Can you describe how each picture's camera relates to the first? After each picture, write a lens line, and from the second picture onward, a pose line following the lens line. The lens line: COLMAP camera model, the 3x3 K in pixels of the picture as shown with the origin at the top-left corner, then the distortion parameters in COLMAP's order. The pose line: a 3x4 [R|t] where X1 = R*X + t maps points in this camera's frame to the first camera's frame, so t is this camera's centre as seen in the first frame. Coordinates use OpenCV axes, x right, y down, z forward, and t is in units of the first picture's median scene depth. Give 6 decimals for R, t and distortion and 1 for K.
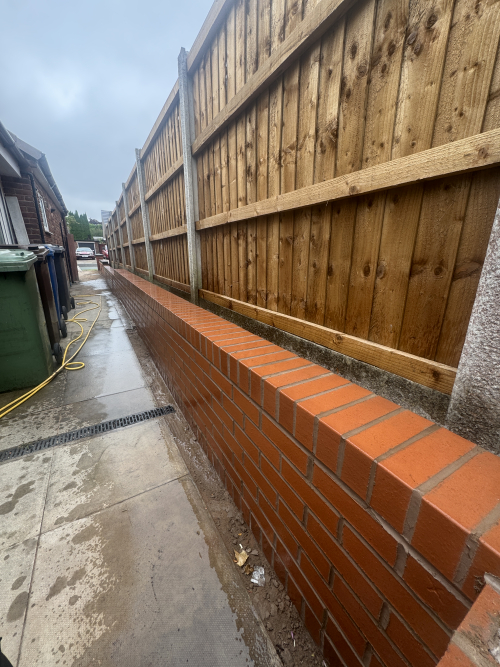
lens RADIAL K [[266.7, 0, 250.4], [0, 266.7, 334.4], [0, 0, 1]] dist [-0.004181, 0.000618]
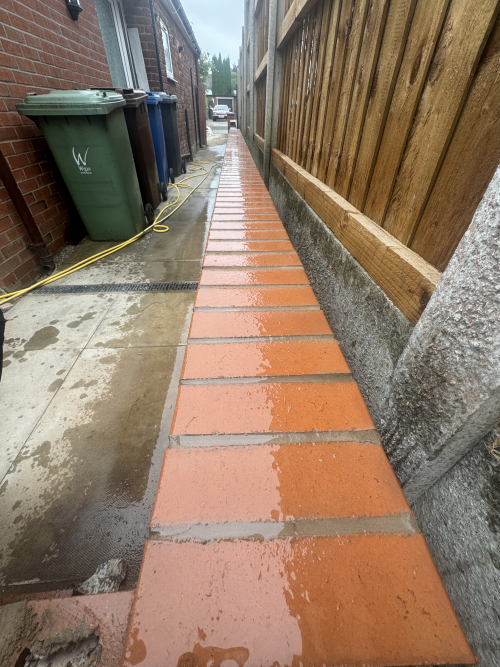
lens RADIAL K [[266.7, 0, 250.4], [0, 266.7, 334.4], [0, 0, 1]] dist [-0.004181, 0.000618]
pose [[0.891082, 0.292689, -0.346851, 0.284243], [-0.137389, 0.902362, 0.408494, 0.023280], [0.432546, -0.316348, 0.844291, 0.188487]]
